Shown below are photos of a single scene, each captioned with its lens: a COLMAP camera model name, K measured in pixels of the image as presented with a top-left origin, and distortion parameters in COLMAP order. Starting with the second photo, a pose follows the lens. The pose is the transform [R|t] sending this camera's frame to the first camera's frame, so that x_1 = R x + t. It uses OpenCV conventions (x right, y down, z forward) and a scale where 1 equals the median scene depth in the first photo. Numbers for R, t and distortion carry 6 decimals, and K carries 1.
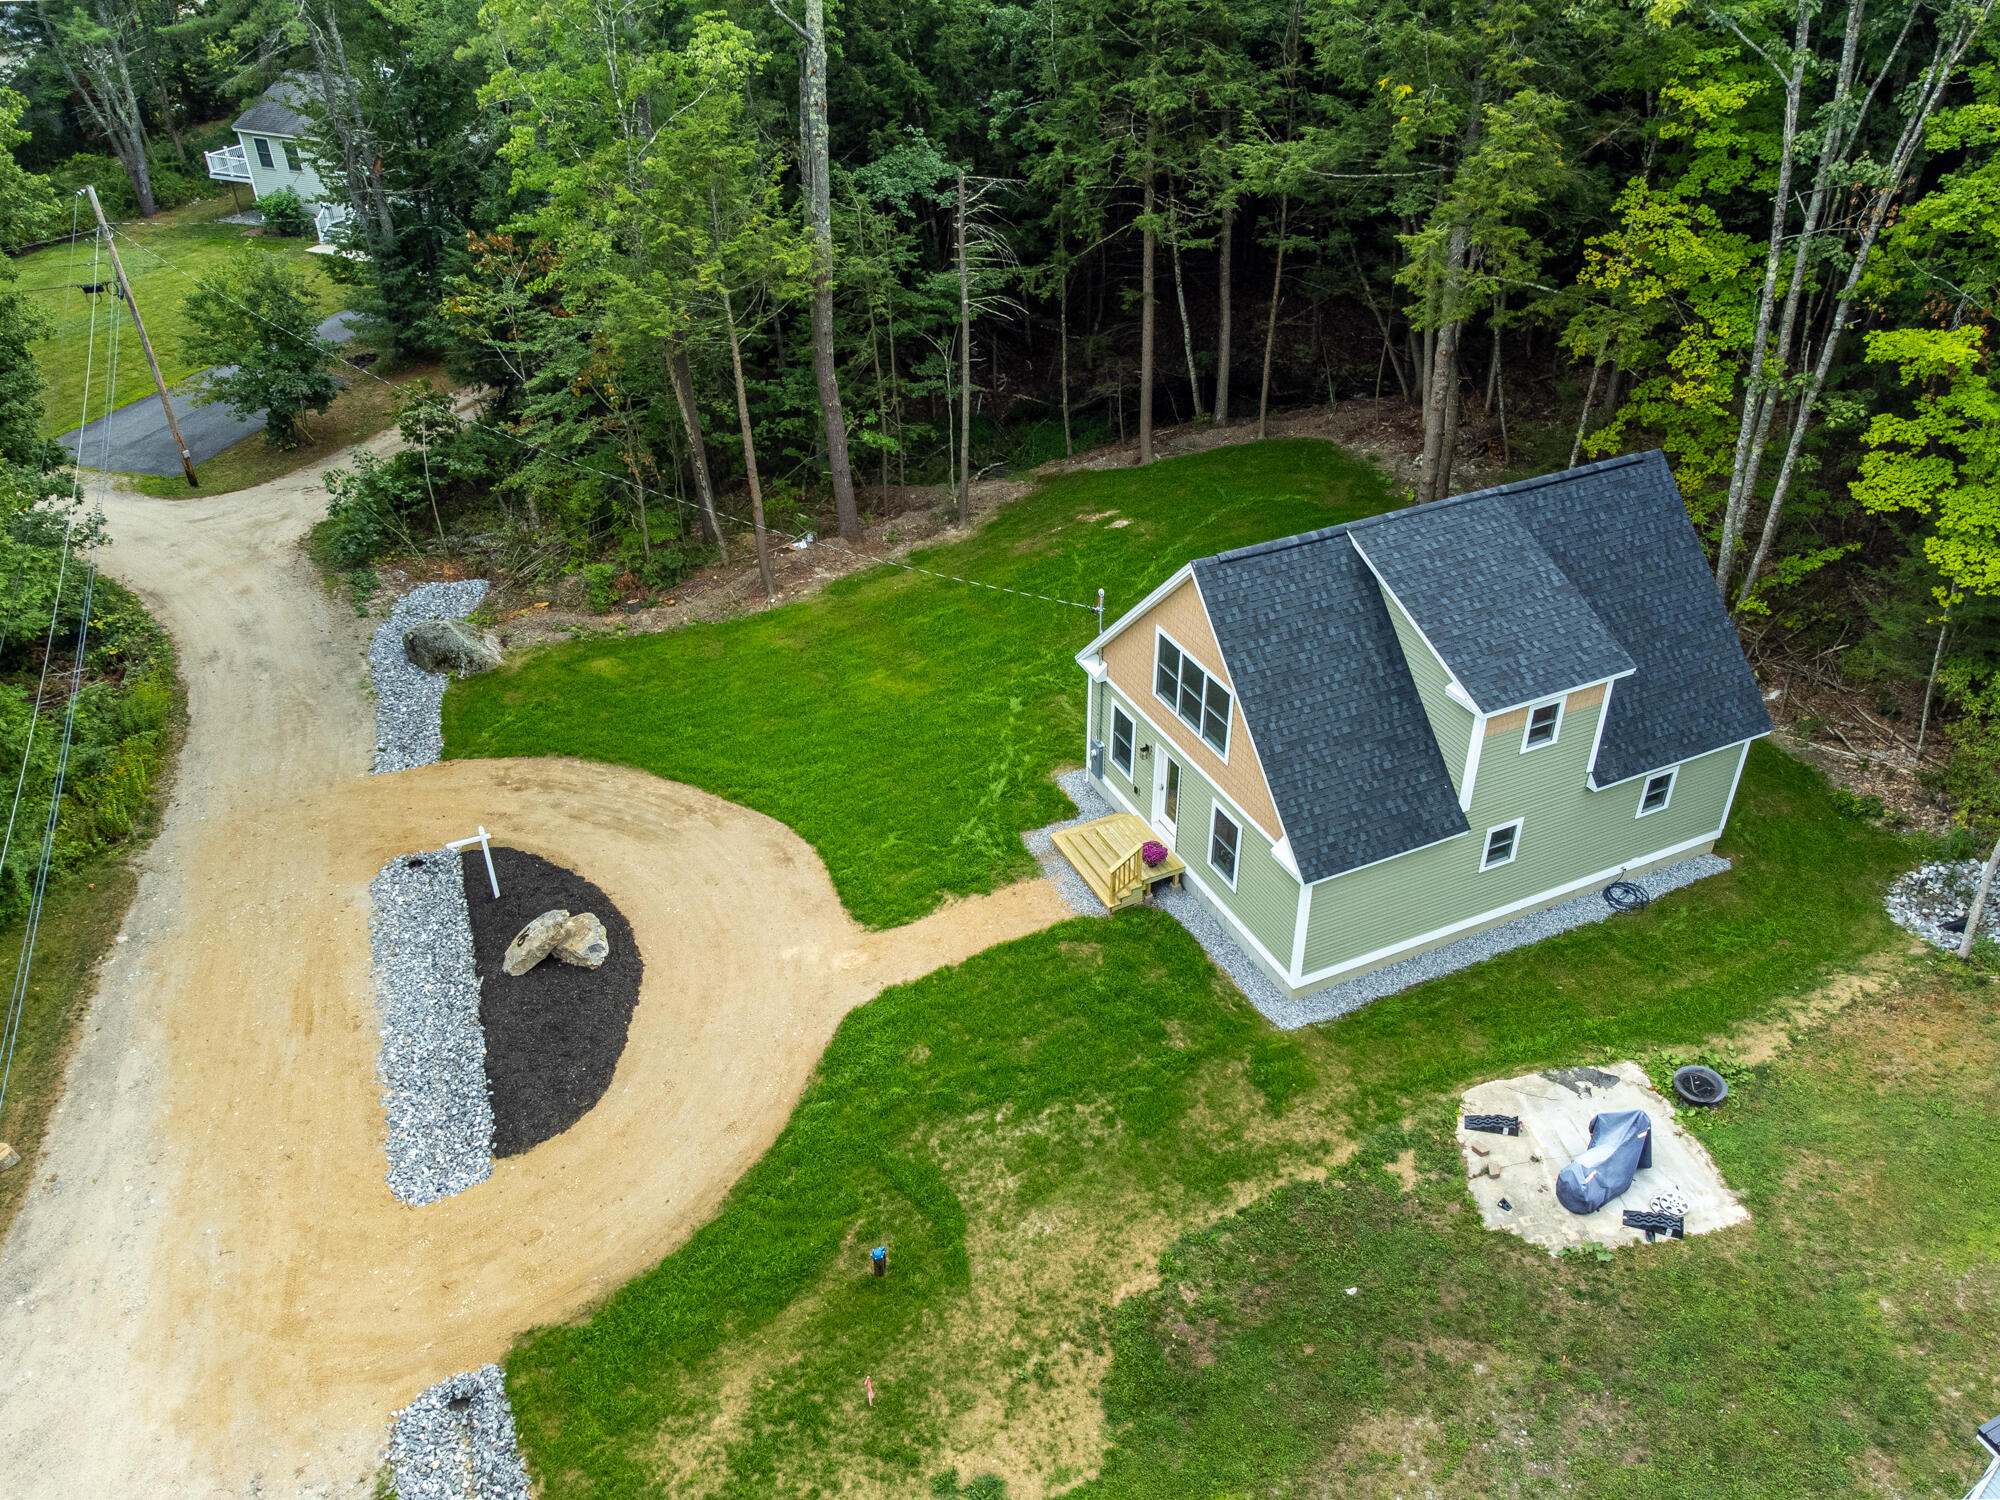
lens RADIAL K [[1510.0, 0, 1000.0], [0, 1510.0, 750.0], [0, 0, 1]] dist [0.010504, 0.007063]
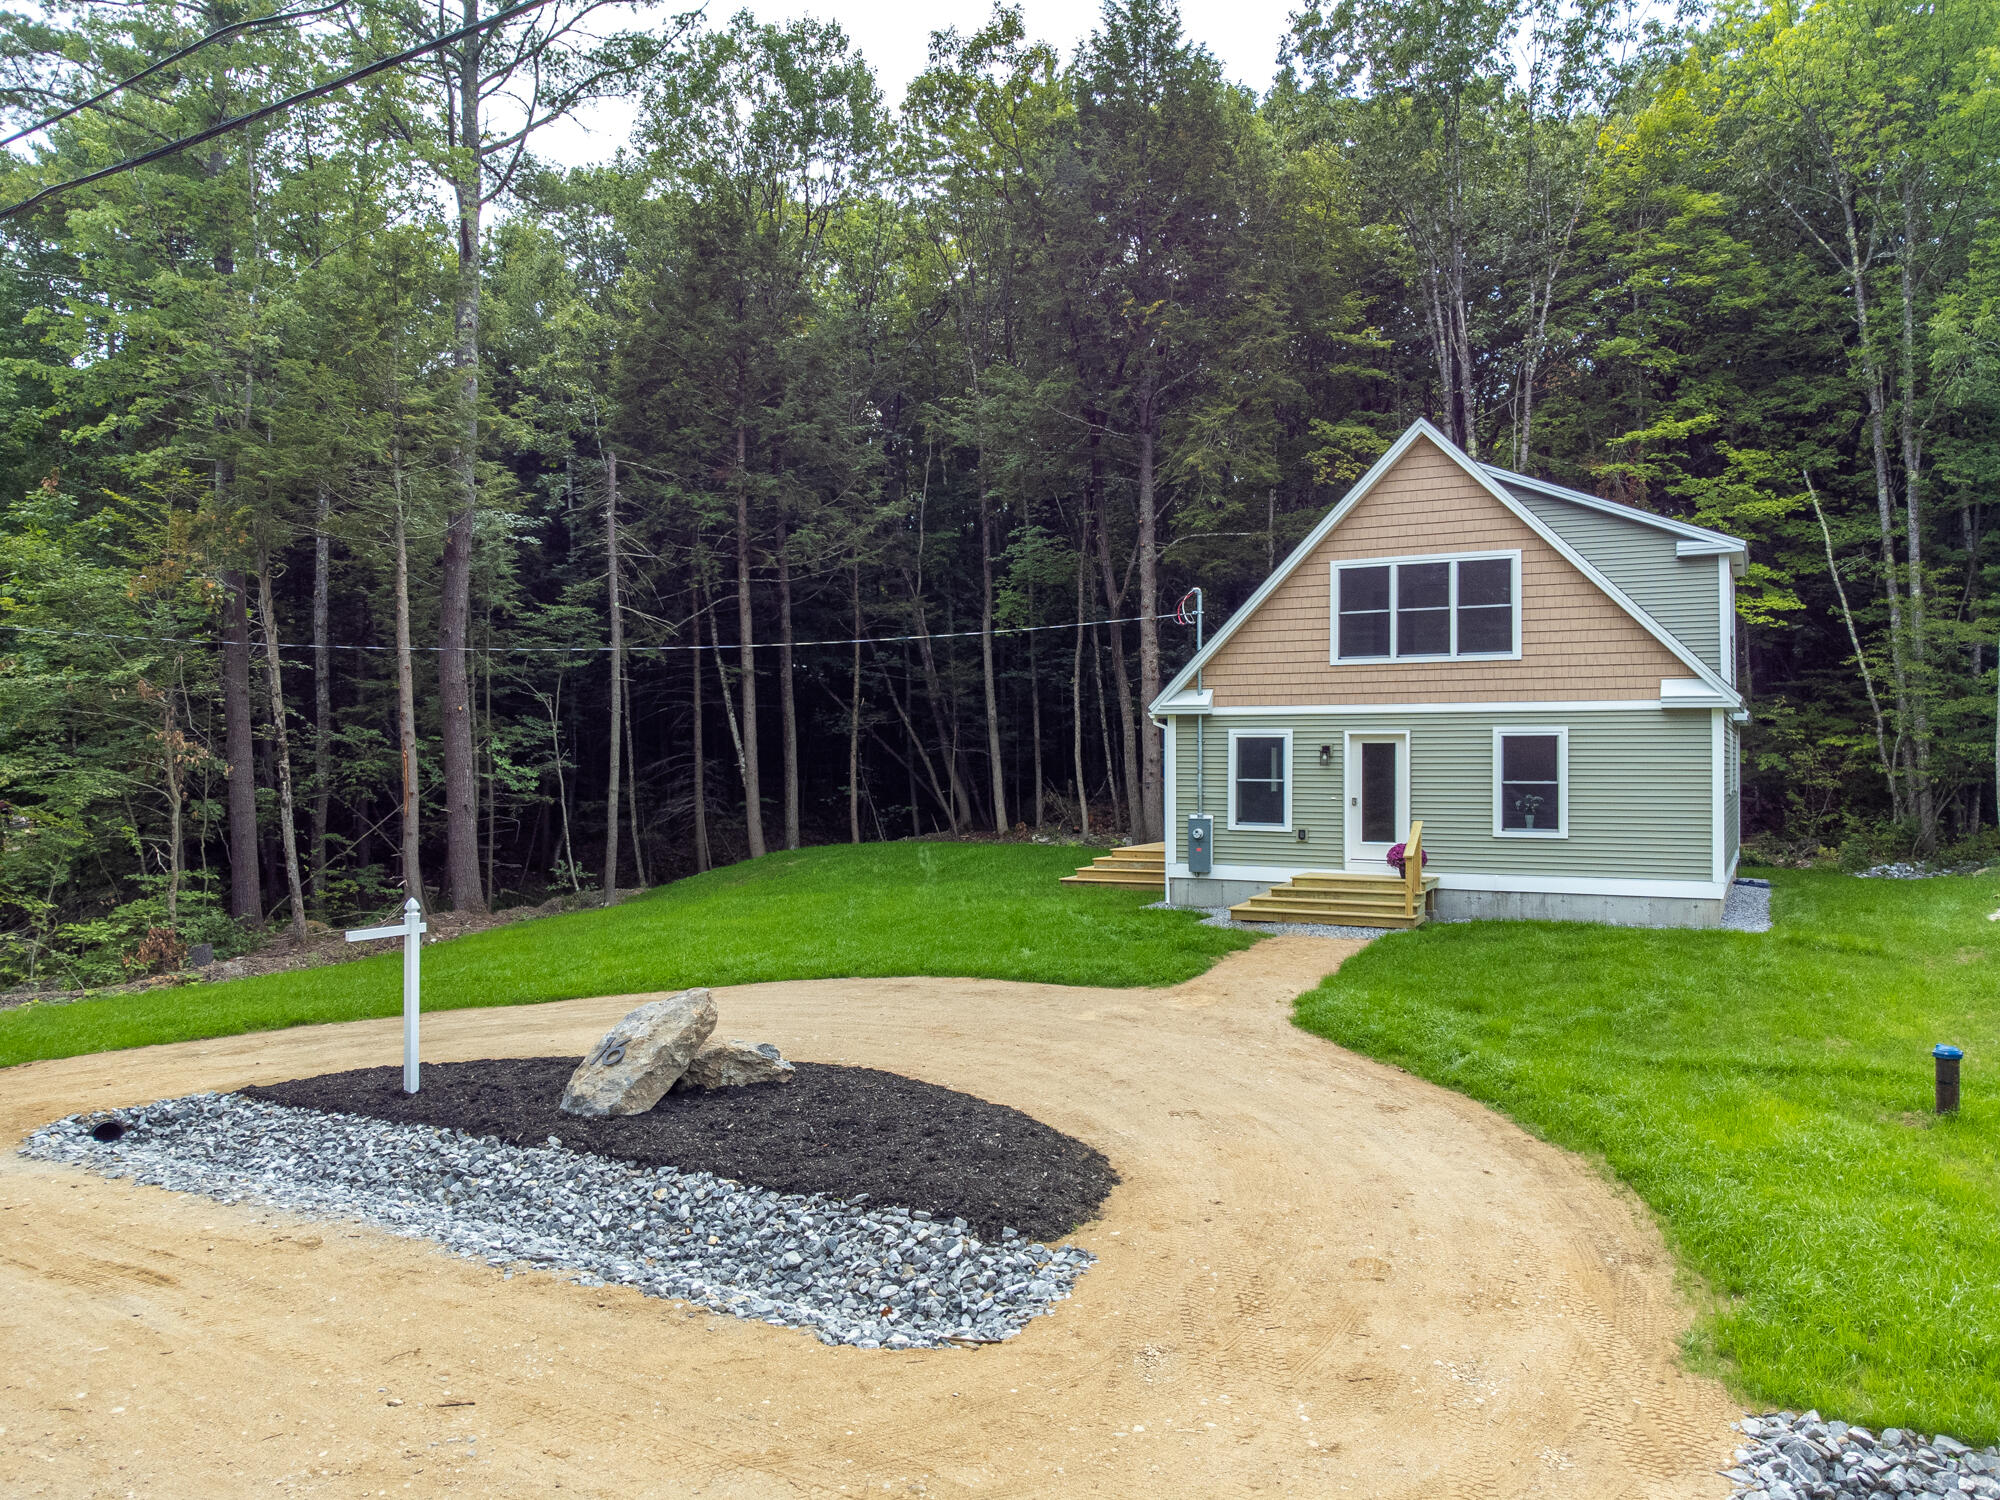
lens RADIAL K [[1510.0, 0, 1000.0], [0, 1510.0, 750.0], [0, 0, 1]] dist [0.010504, 0.007063]
pose [[0.796673, 0.013344, 0.604263, -0.519451], [0.334501, 0.822956, -0.459187, 0.307586], [-0.503409, 0.567948, 0.651163, 0.639010]]
